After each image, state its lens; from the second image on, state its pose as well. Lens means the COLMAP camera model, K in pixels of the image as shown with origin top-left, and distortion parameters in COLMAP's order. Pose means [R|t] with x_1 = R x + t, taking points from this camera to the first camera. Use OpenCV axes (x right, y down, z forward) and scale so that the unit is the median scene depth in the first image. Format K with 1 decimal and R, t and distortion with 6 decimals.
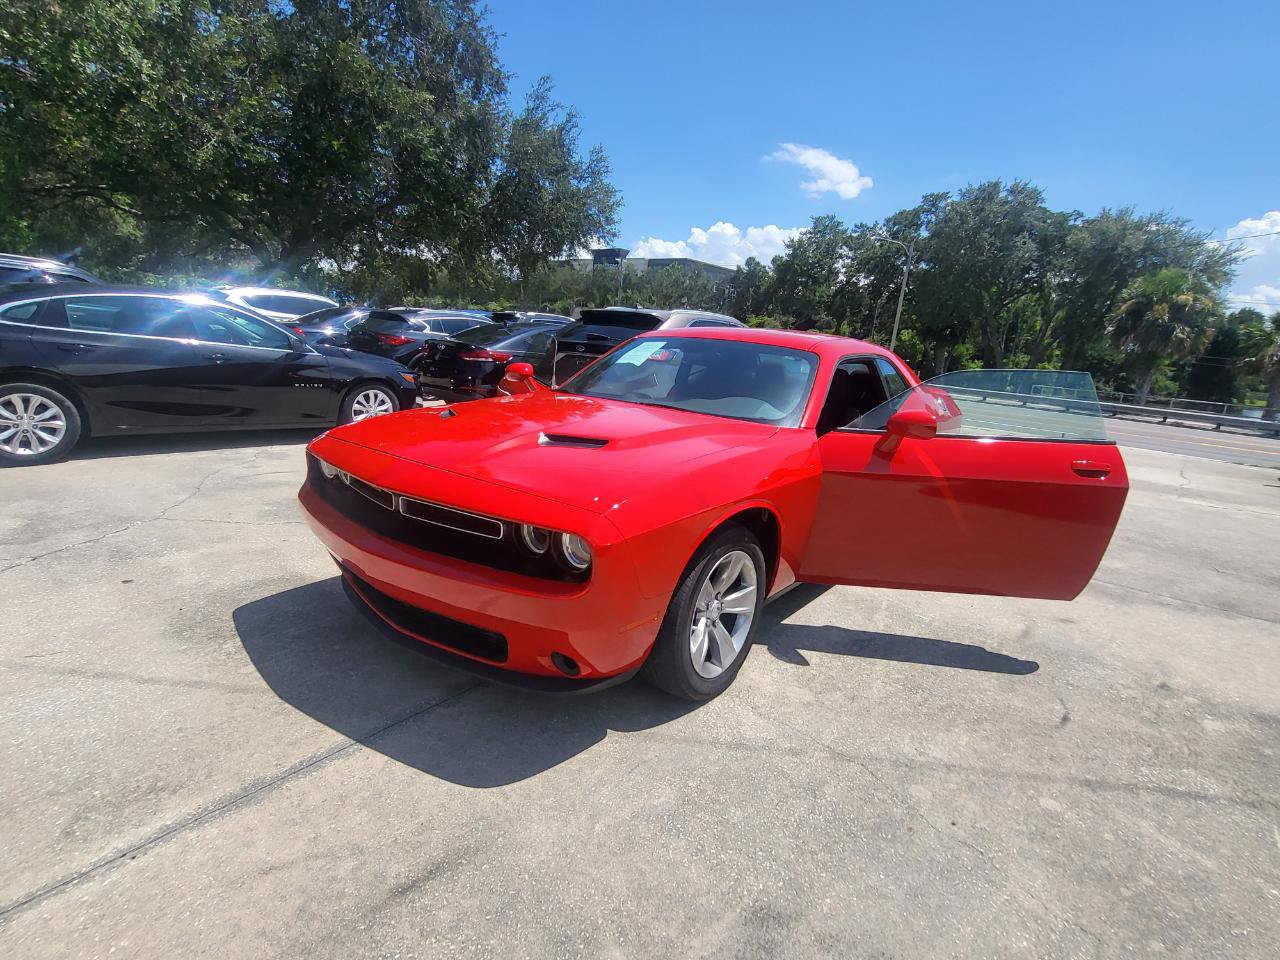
lens RADIAL K [[648.2, 0, 630.9], [0, 648.2, 487.6], [0, 0, 1]] dist [0.001713, -0.001976]
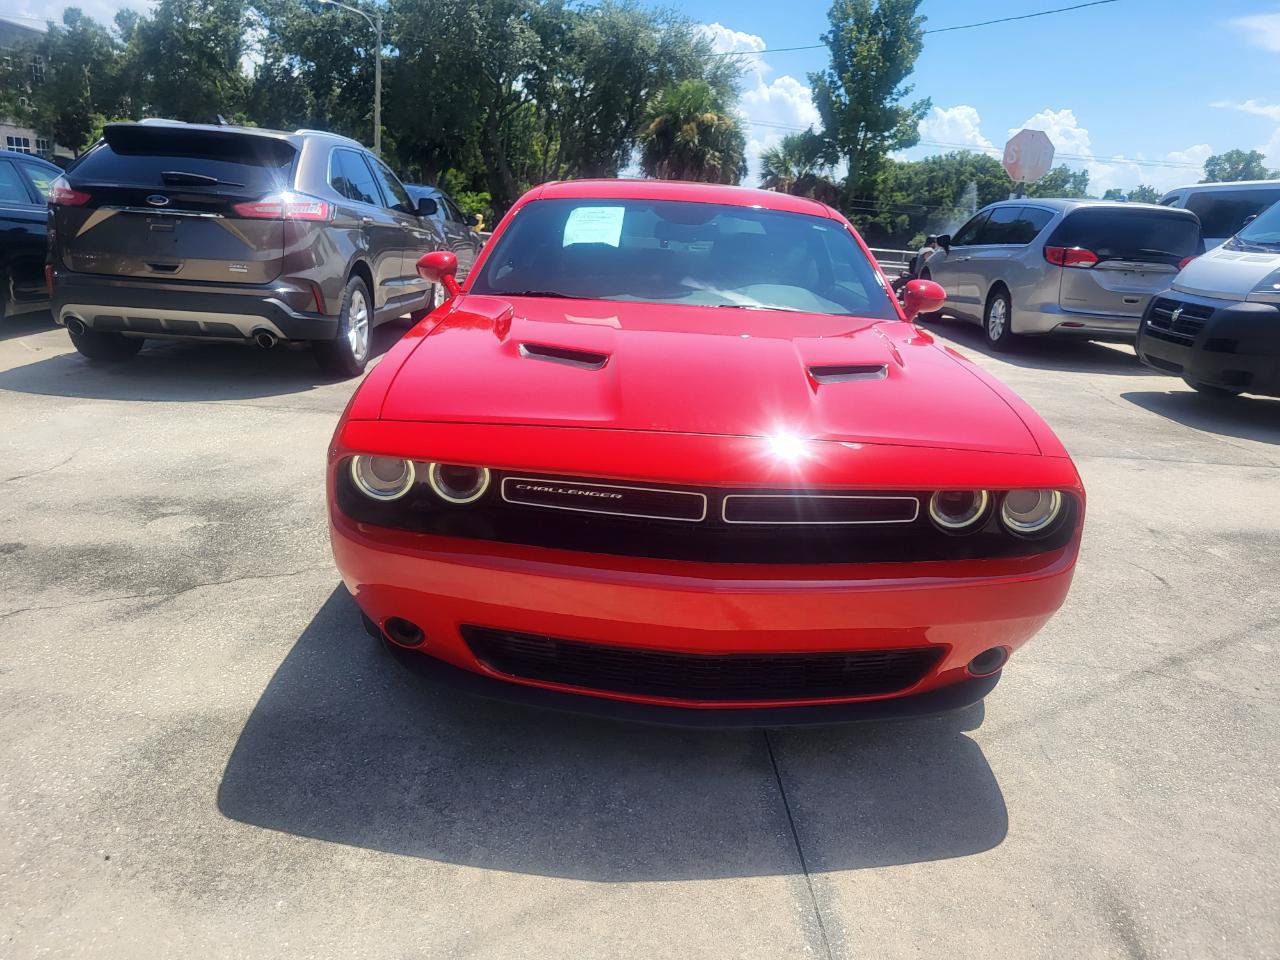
lens RADIAL K [[975.5, 0, 651.8], [0, 975.5, 482.2], [0, 0, 1]] dist [0.050974, -0.041076]
pose [[0.771909, -0.193168, 0.605676, -0.108116], [0.136778, 0.980870, 0.138511, -0.015199], [-0.620845, -0.024074, 0.783563, 0.034105]]
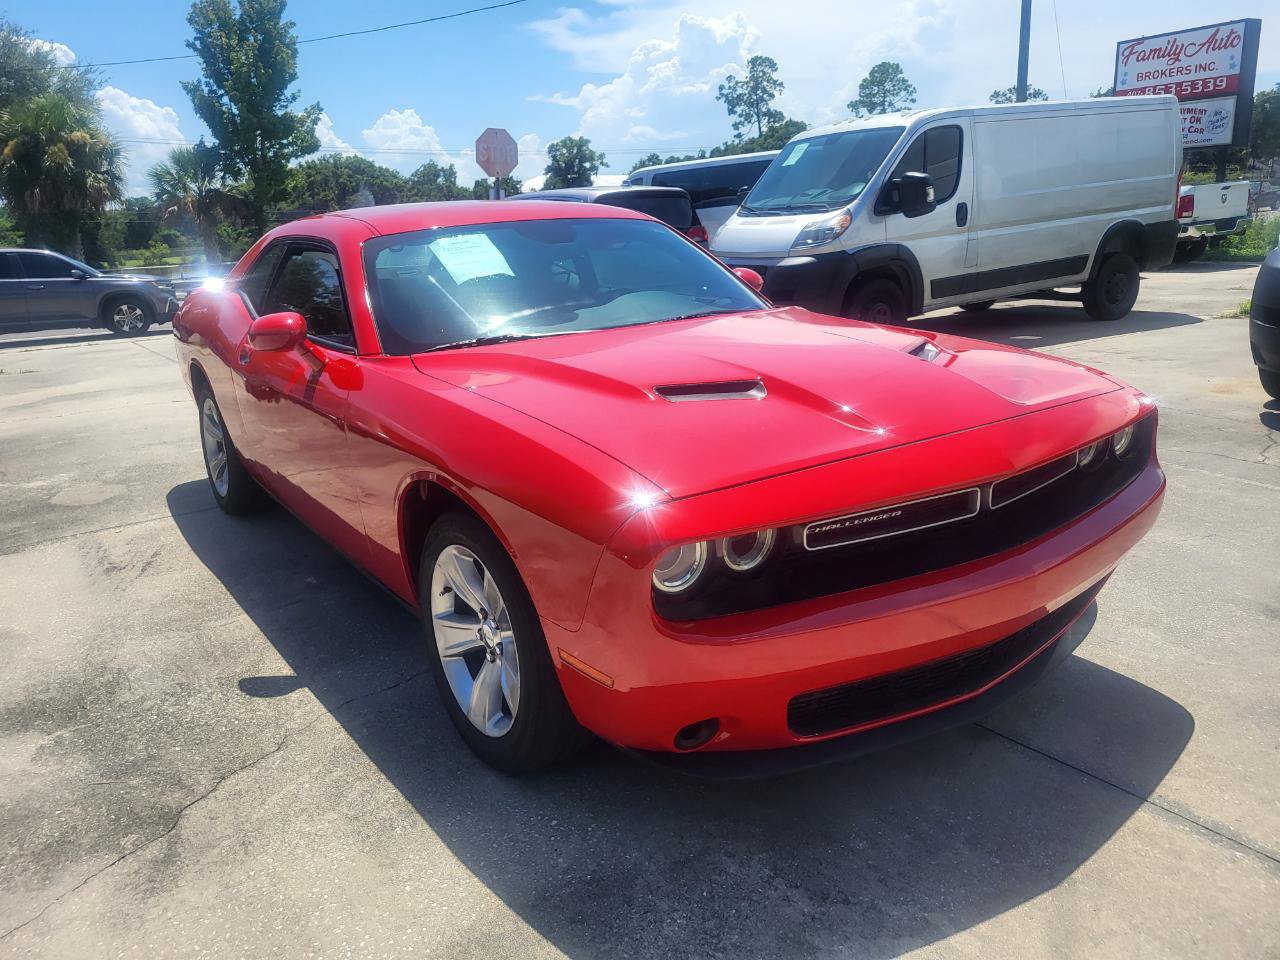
lens RADIAL K [[977.0, 0, 622.8], [0, 977.0, 465.3], [0, 0, 1]] dist [0.052688, -0.040398]
pose [[0.301075, -0.319718, 0.898406, -0.147420], [0.287846, 0.928645, 0.234016, -0.036899], [-0.909120, 0.188146, 0.371622, 0.106907]]
